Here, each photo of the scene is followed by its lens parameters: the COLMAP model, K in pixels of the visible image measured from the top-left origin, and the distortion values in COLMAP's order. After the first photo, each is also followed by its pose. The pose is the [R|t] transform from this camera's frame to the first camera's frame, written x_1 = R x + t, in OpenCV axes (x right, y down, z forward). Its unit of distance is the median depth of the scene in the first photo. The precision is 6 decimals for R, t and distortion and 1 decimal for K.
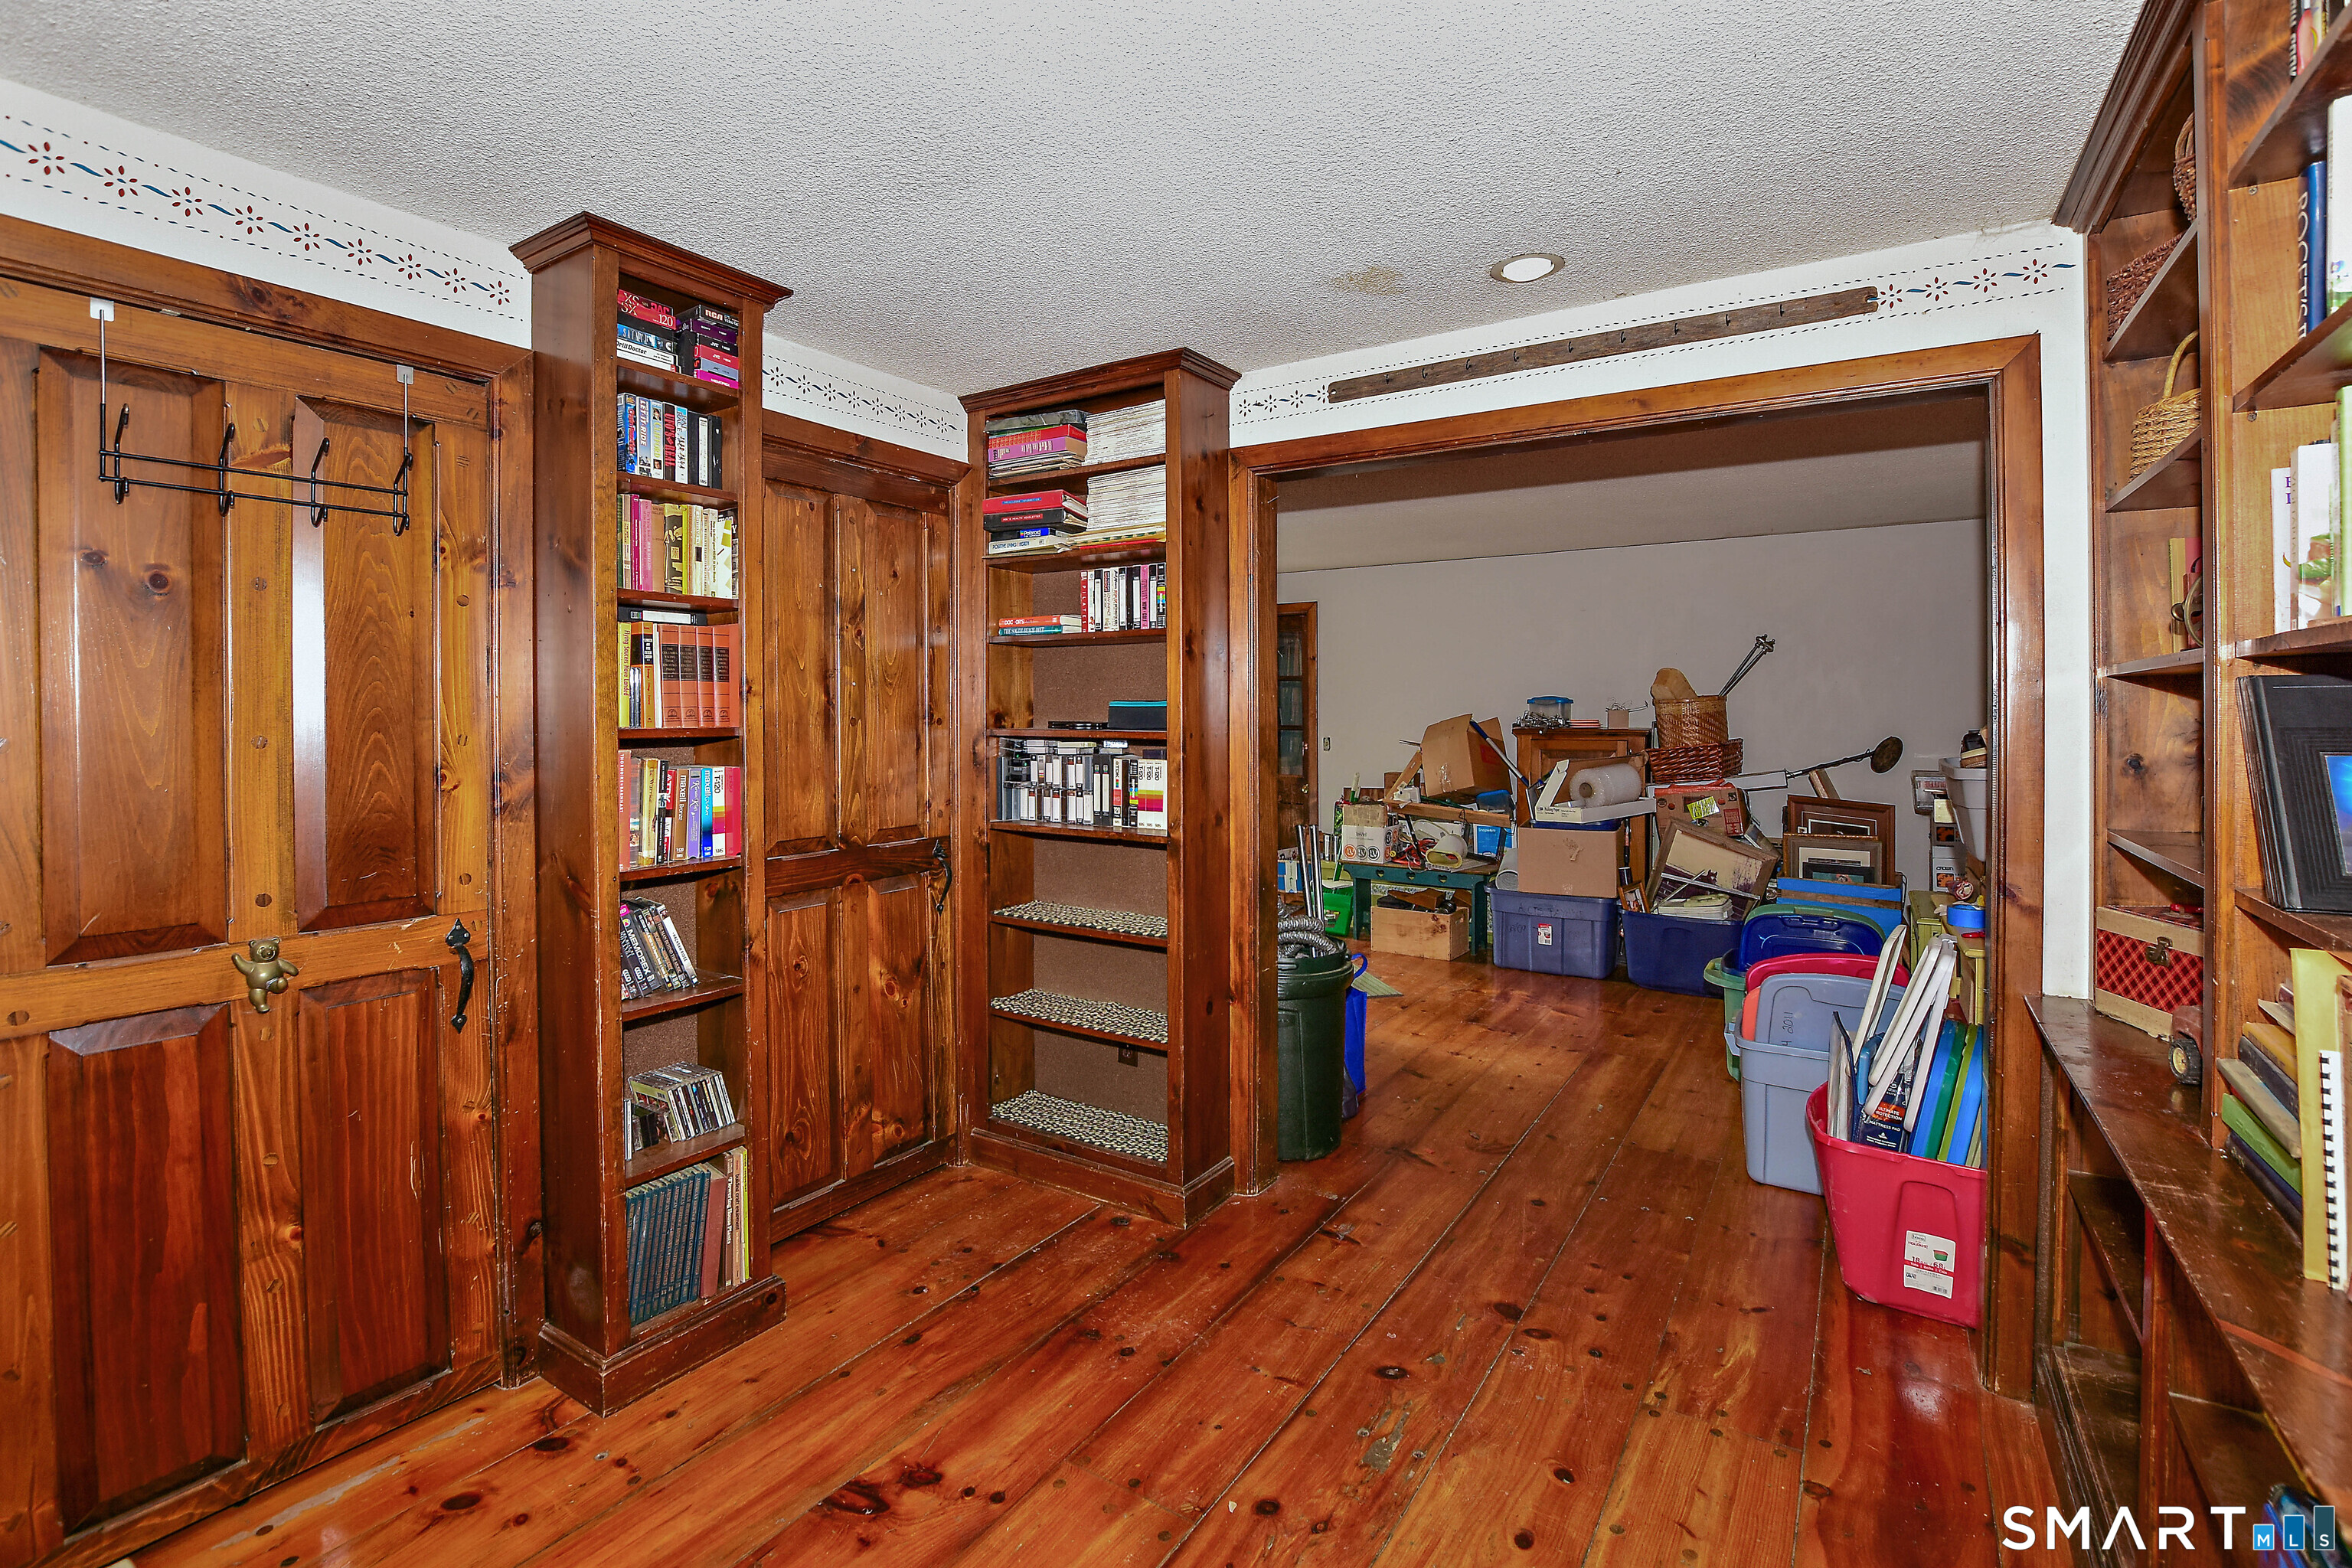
lens RADIAL K [[1064.7, 0, 1181.4], [0, 1064.7, 742.9], [0, 0, 1]] dist [0.000699, 0.000143]
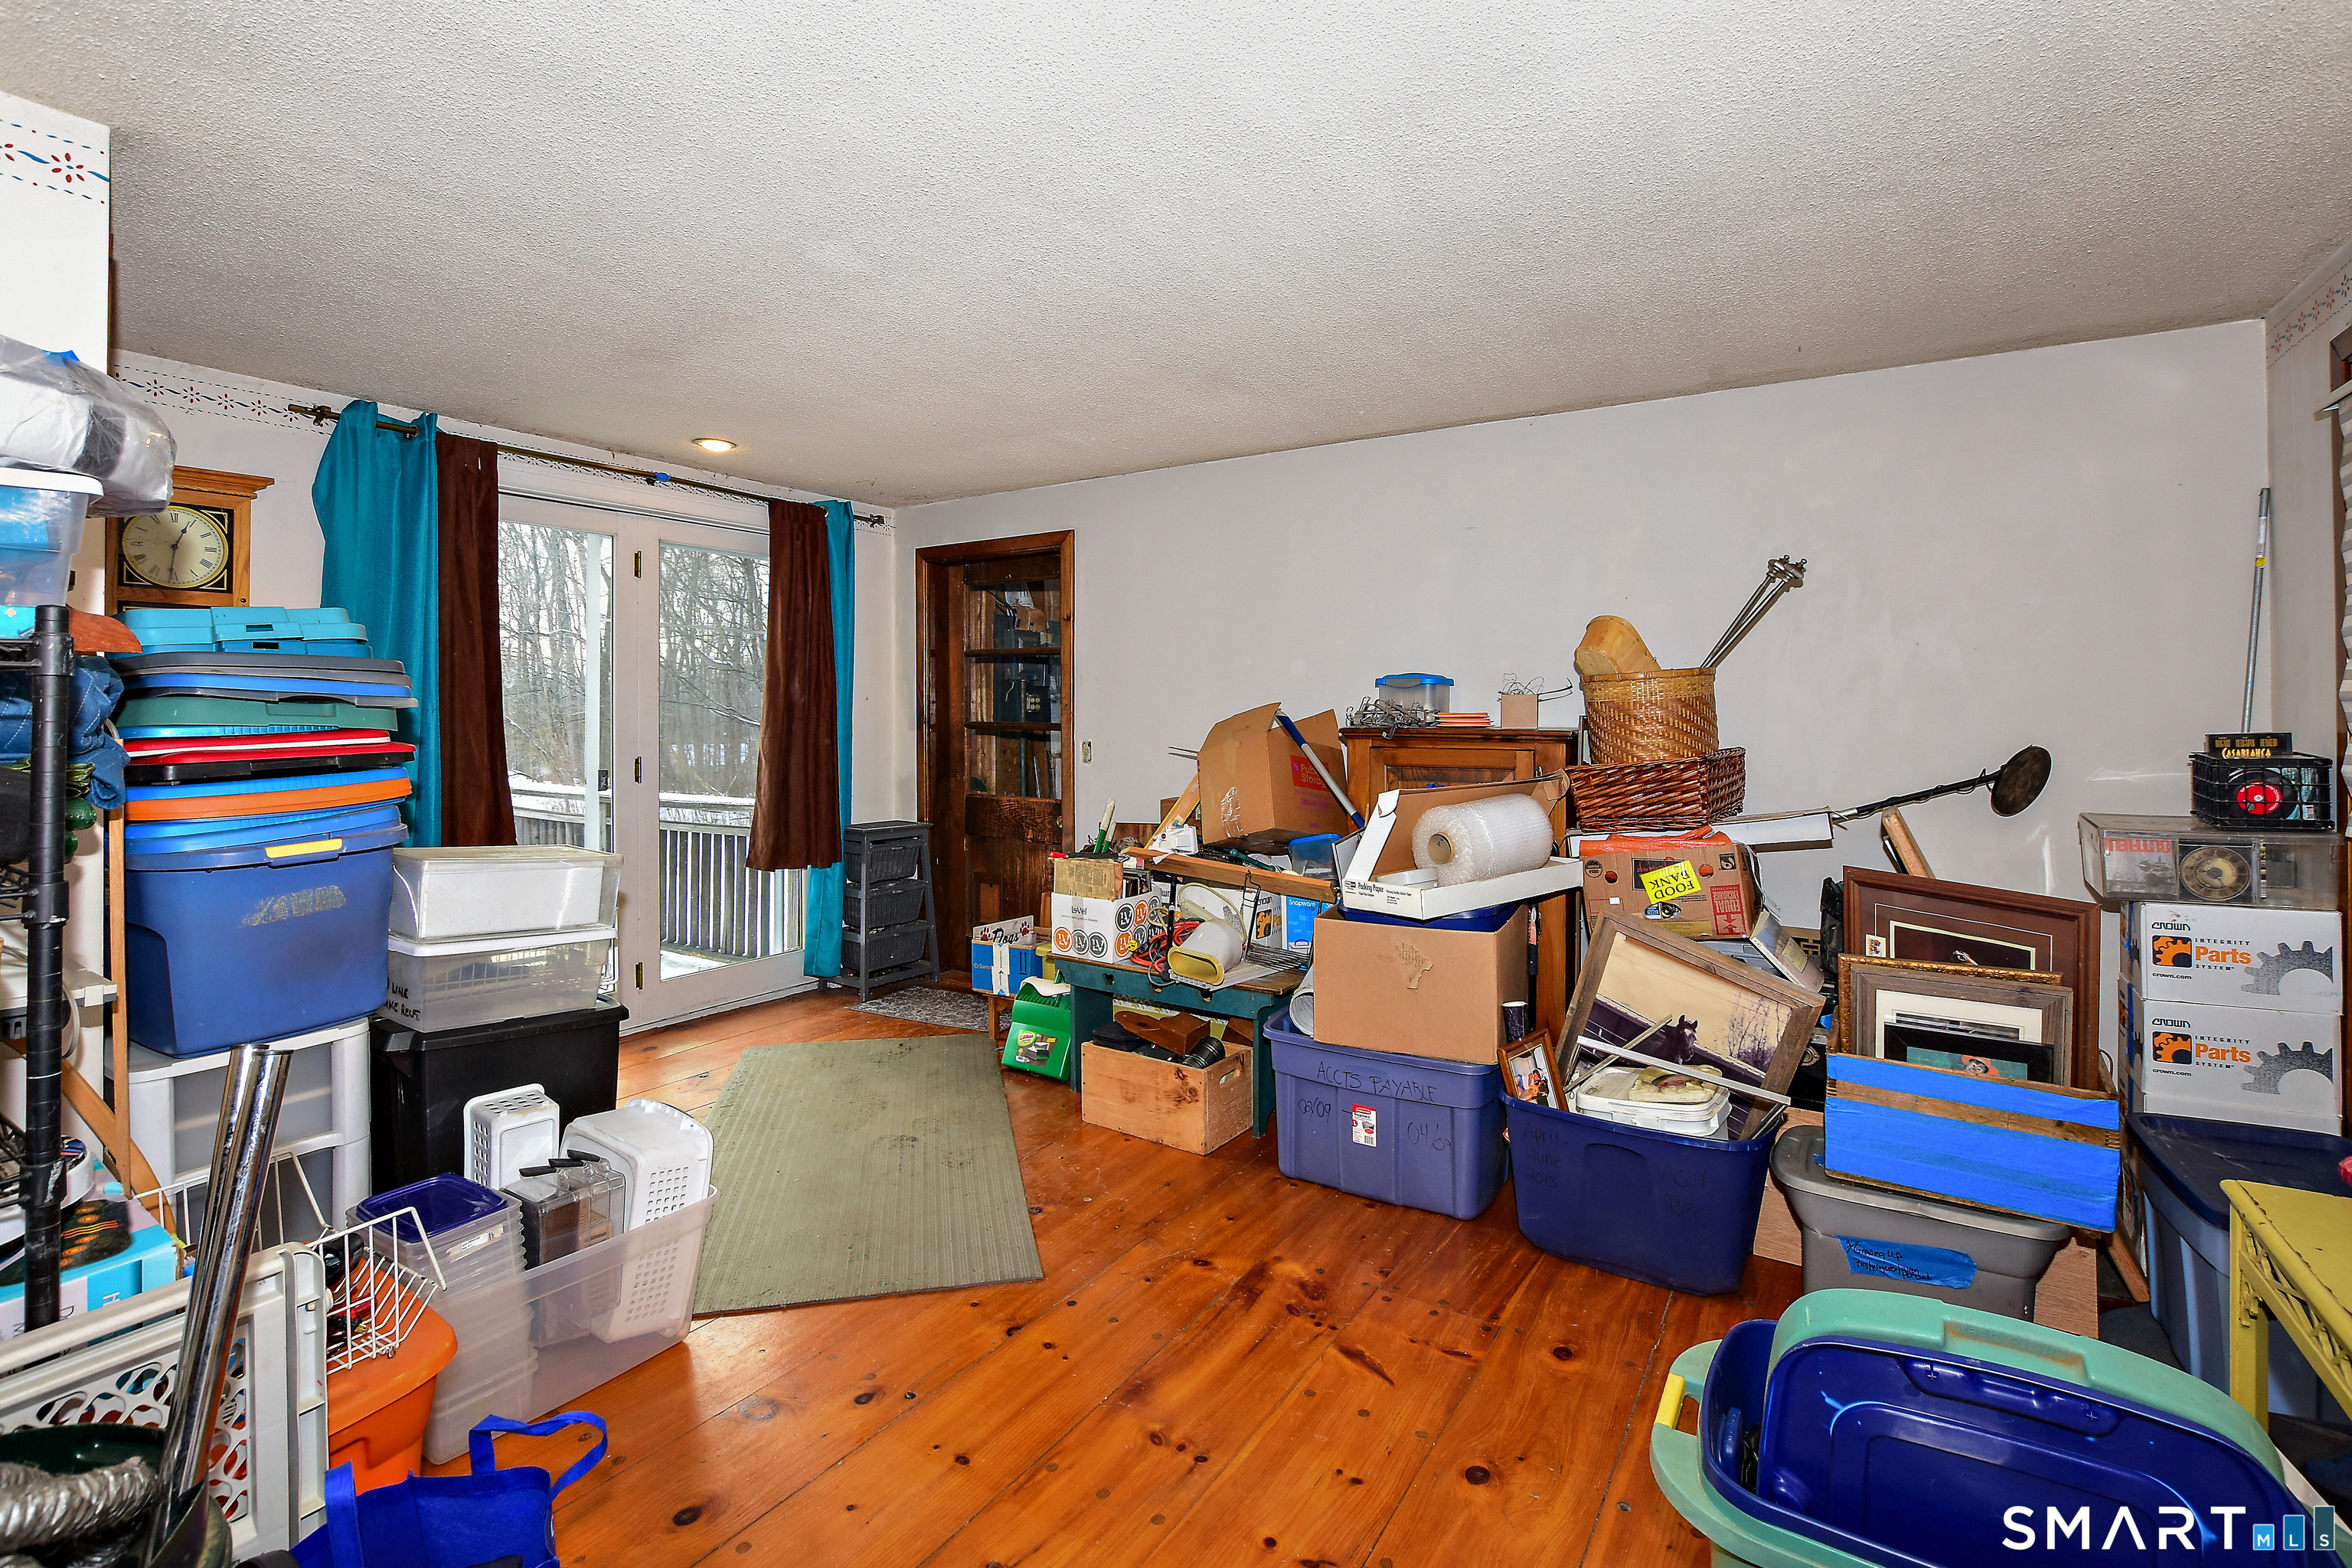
lens RADIAL K [[1051.8, 0, 1170.6], [0, 1051.8, 720.0], [0, 0, 1]] dist [-0.002701, -0.000132]
pose [[0.999957, 0.005834, -0.007240, 0.242981], [-0.006007, 0.999693, -0.024042, -0.003985], [0.007098, 0.024084, 0.999685, 0.471807]]
